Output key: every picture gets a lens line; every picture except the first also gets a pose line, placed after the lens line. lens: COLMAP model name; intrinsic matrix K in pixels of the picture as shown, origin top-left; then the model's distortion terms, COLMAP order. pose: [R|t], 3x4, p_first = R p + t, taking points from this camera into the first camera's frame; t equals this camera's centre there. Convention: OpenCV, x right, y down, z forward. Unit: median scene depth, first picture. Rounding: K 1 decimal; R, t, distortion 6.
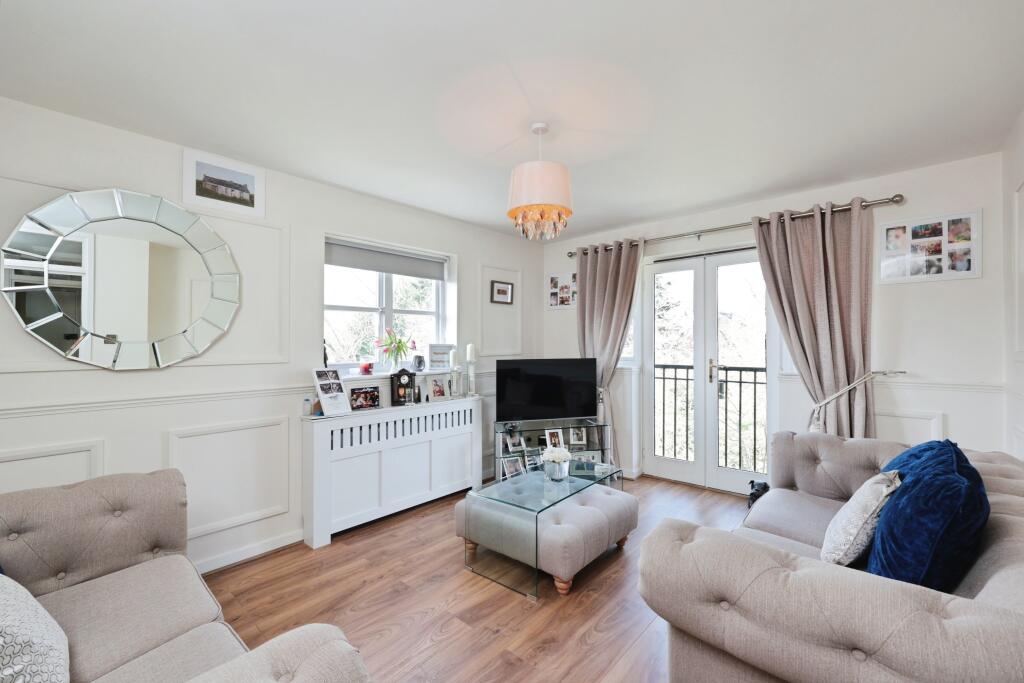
lens RADIAL K [[433.0, 0, 512.0], [0, 433.0, 341.5], [0, 0, 1]] dist [-0.001221, -0.000144]
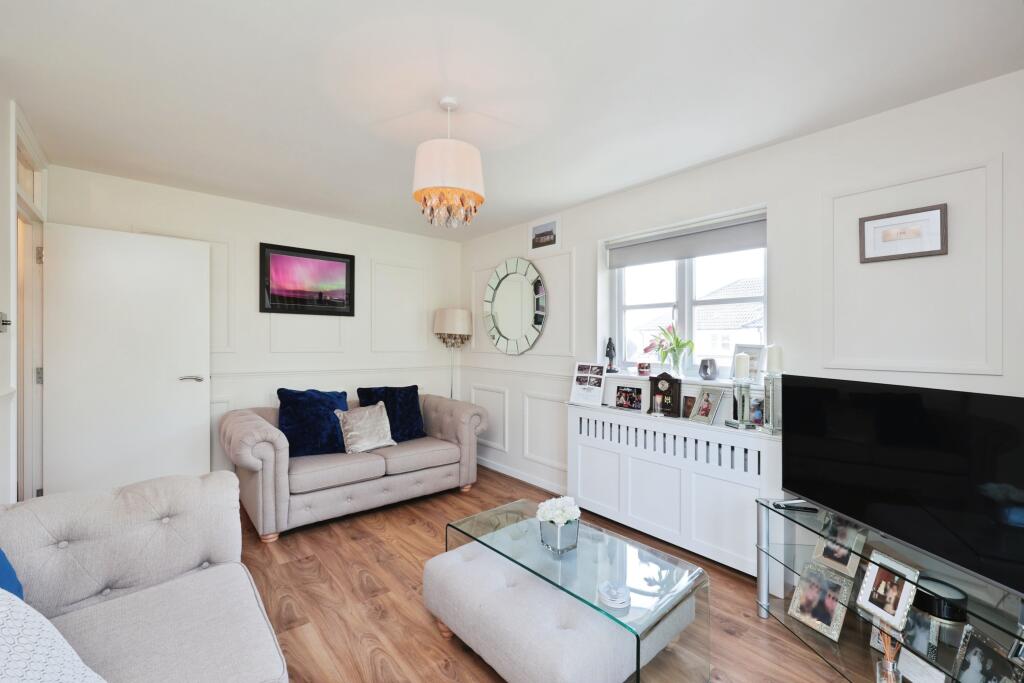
lens RADIAL K [[433.0, 0, 512.0], [0, 433.0, 341.5], [0, 0, 1]] dist [-0.001221, -0.000144]
pose [[-0.144852, 0.001422, -0.989452, 0.668815], [-0.004813, 0.999986, 0.002142, 0.002561], [0.989442, 0.005072, -0.144843, 0.886212]]
